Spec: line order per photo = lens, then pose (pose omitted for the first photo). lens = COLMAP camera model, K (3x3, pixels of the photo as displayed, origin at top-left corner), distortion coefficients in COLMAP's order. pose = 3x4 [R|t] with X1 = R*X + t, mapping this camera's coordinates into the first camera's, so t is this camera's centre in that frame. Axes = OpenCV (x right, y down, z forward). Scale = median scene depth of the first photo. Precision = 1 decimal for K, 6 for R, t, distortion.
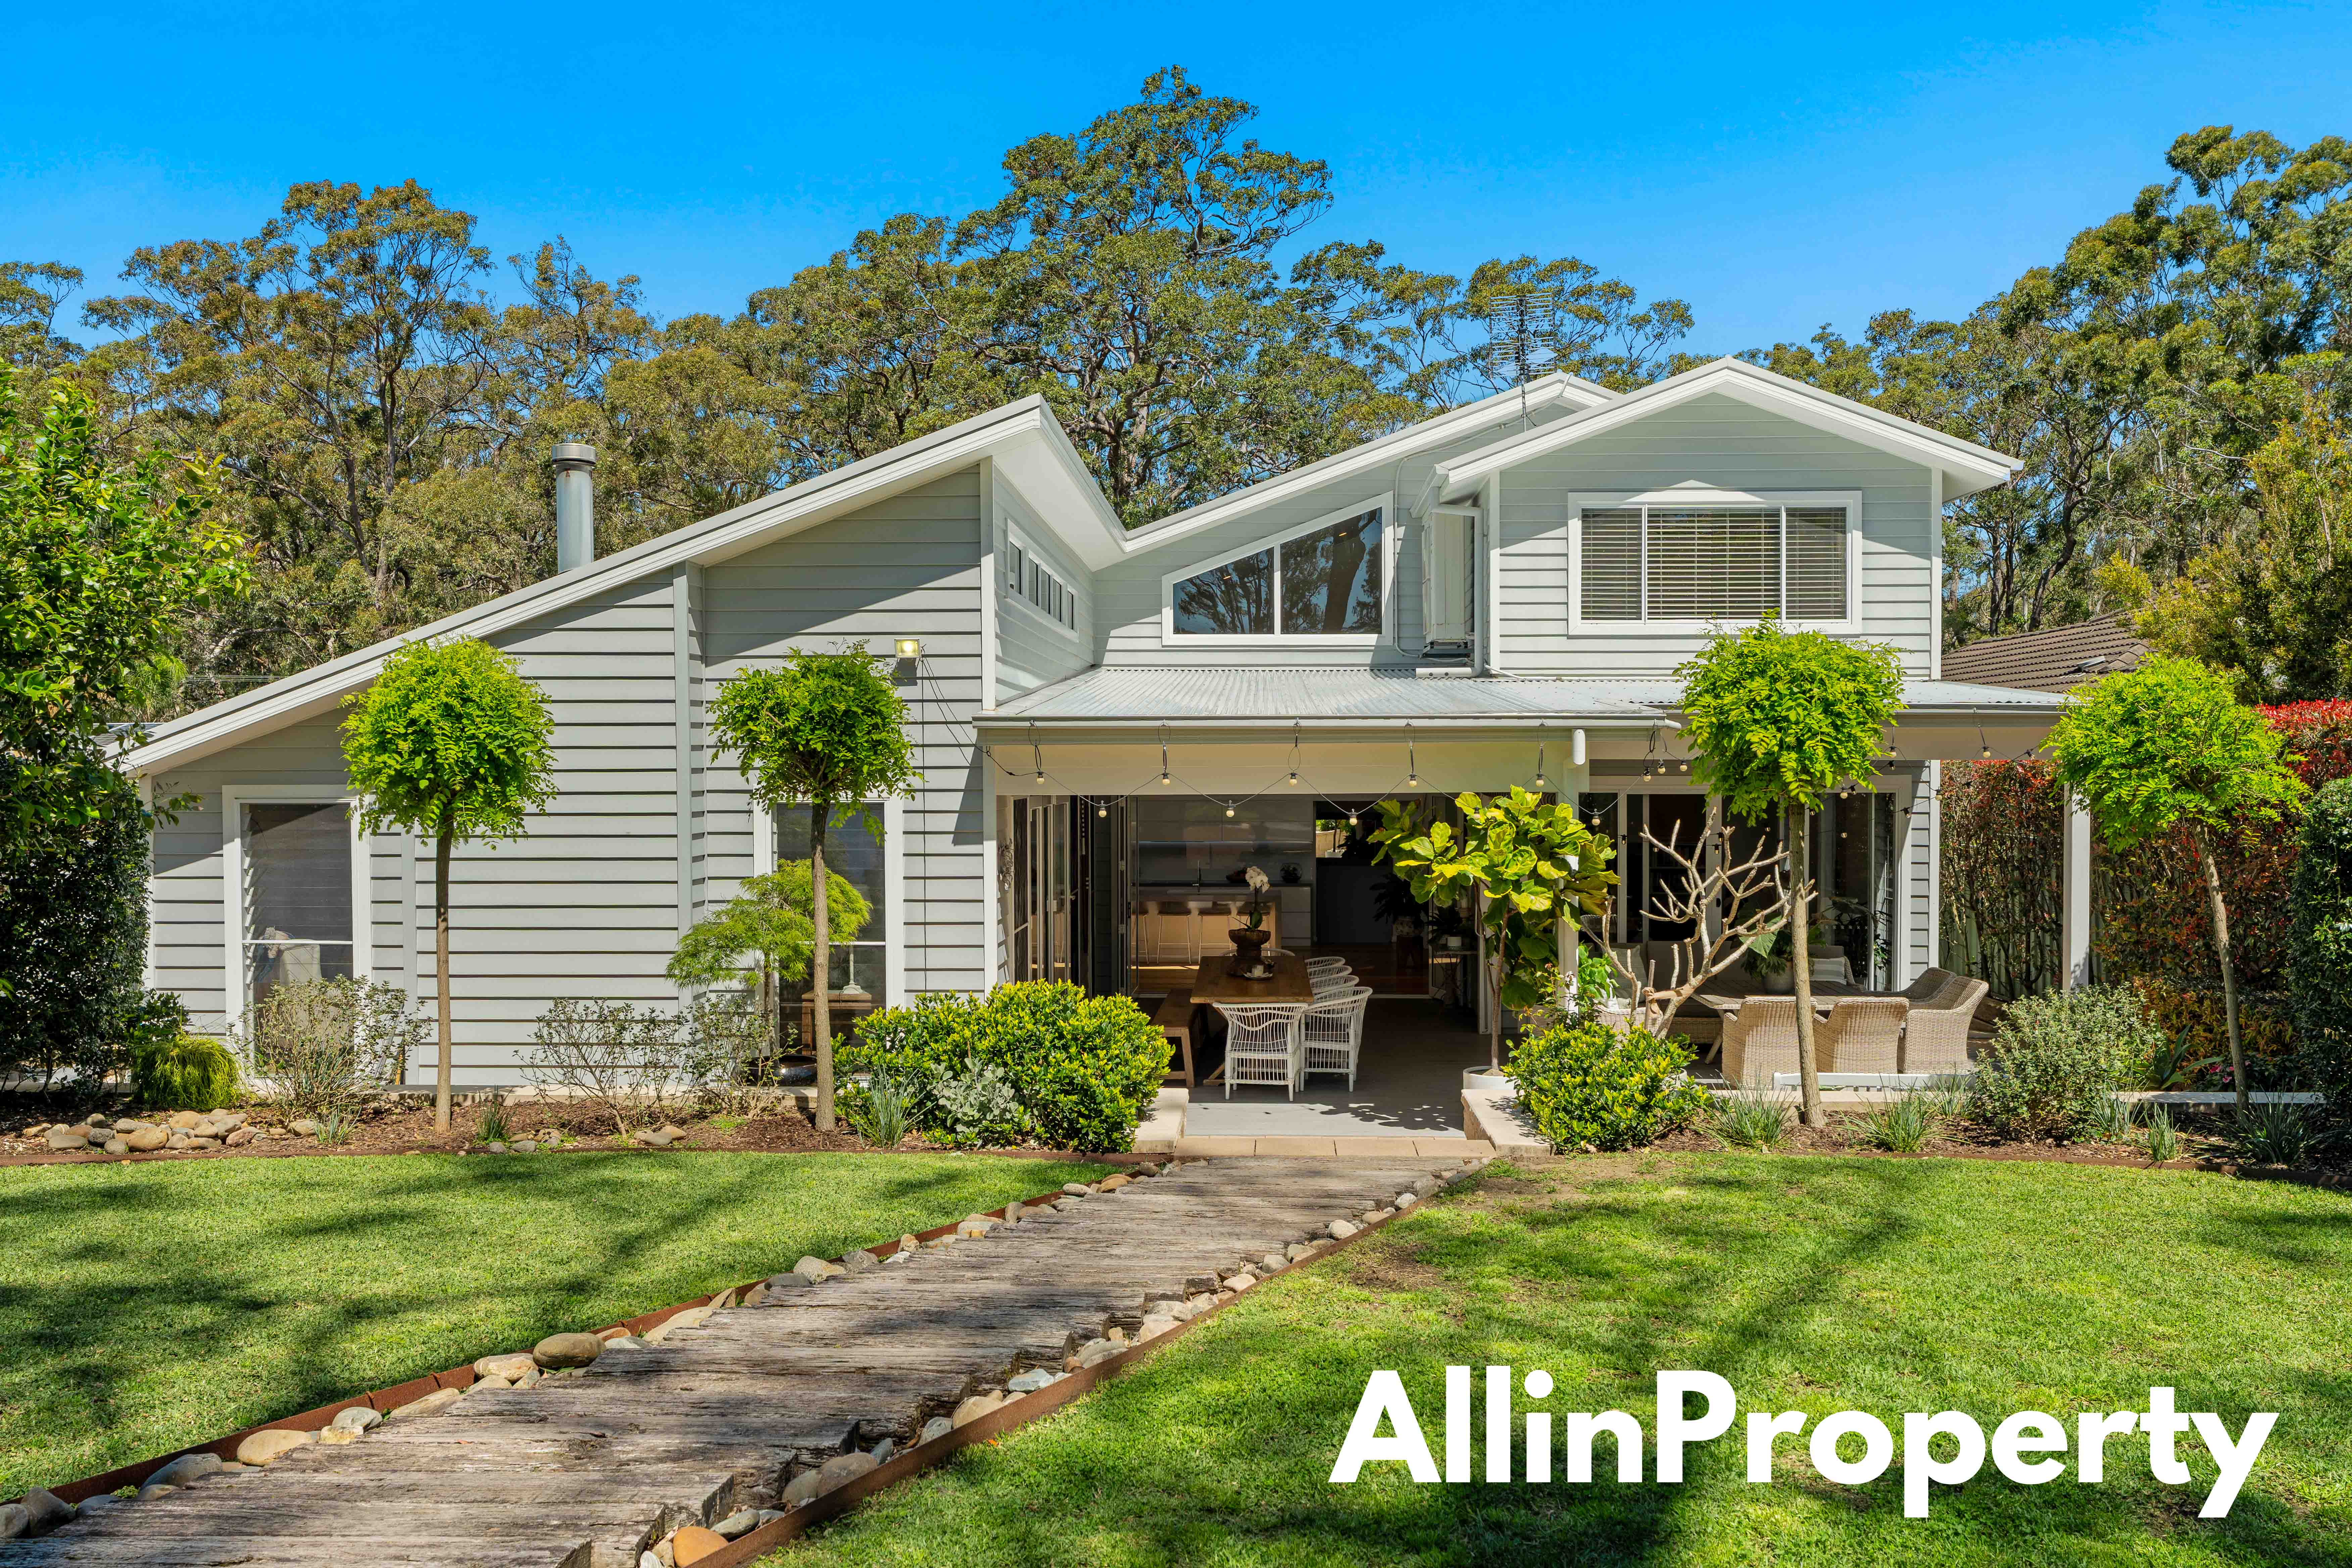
lens RADIAL K [[1792.2, 0, 1176.6], [0, 1792.2, 796.0], [0, 0, 1]] dist [0.013088, 0.006004]
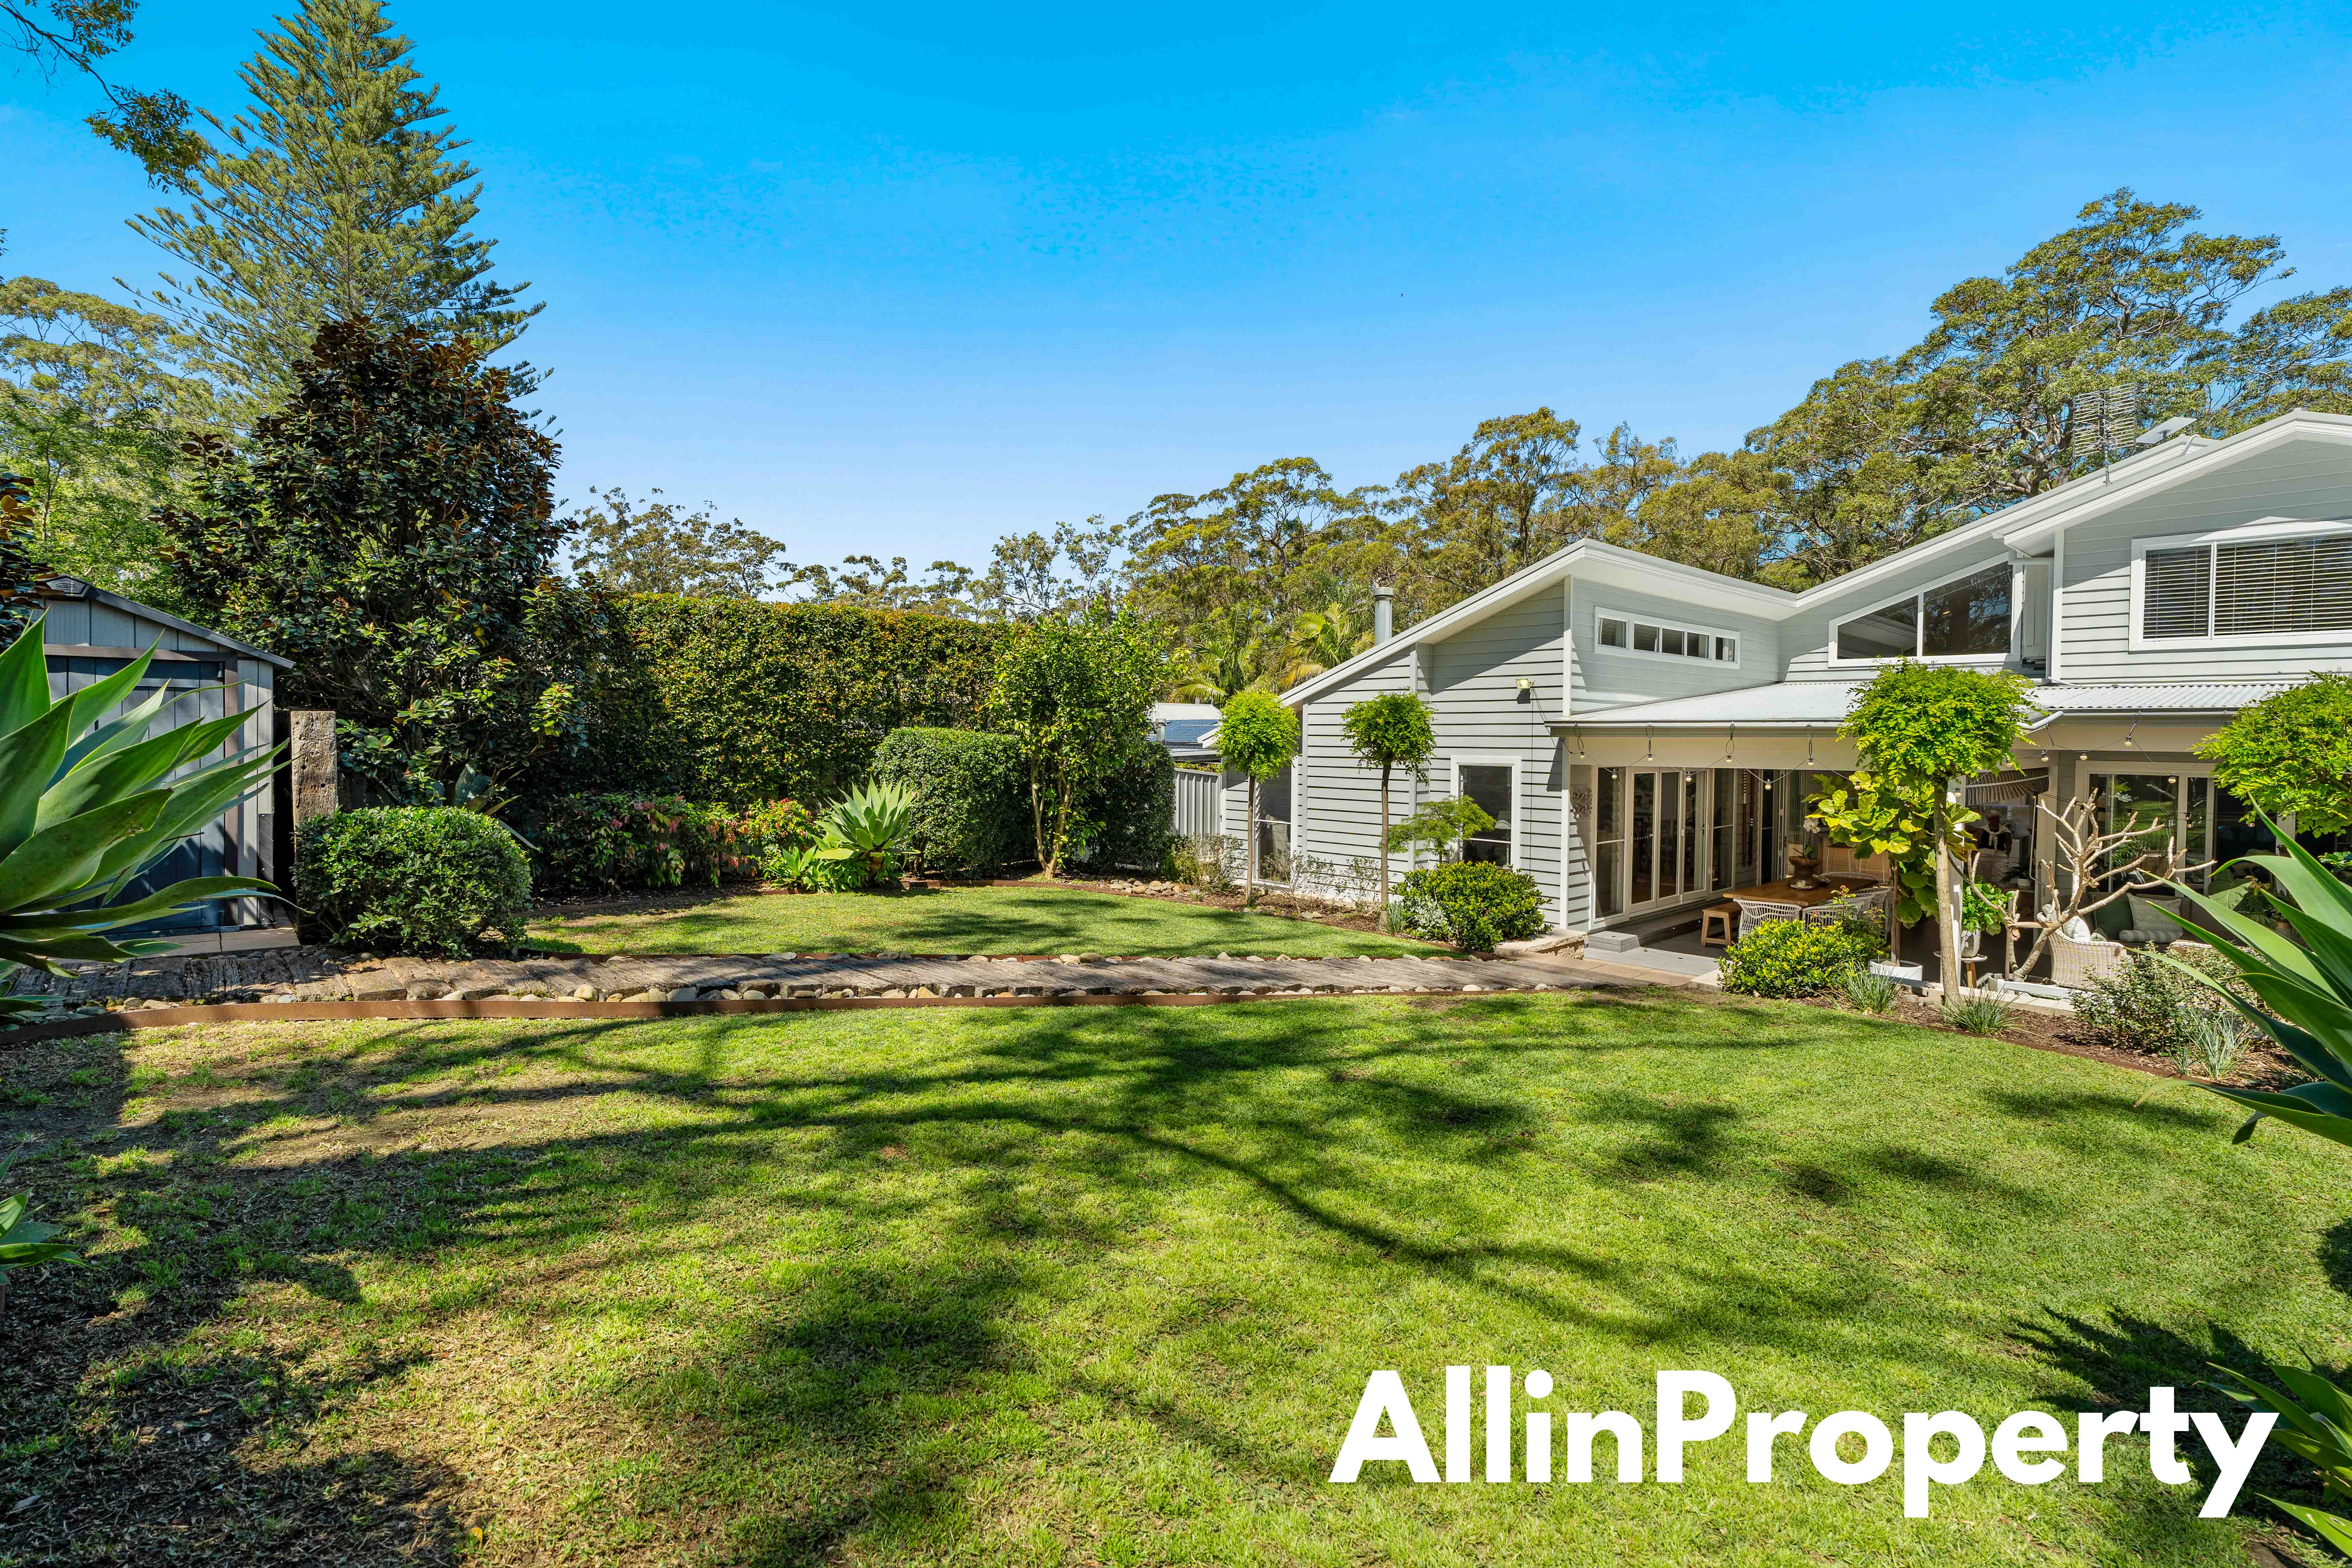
lens RADIAL K [[1081.3, 0, 1167.7], [0, 1081.3, 765.4], [0, 0, 1]] dist [0.002739, 0.000017]
pose [[0.708690, 0.027252, -0.704994, 0.279370], [-0.020421, 0.999627, 0.018113, -0.008000], [0.705225, 0.001560, 0.708982, -0.034296]]
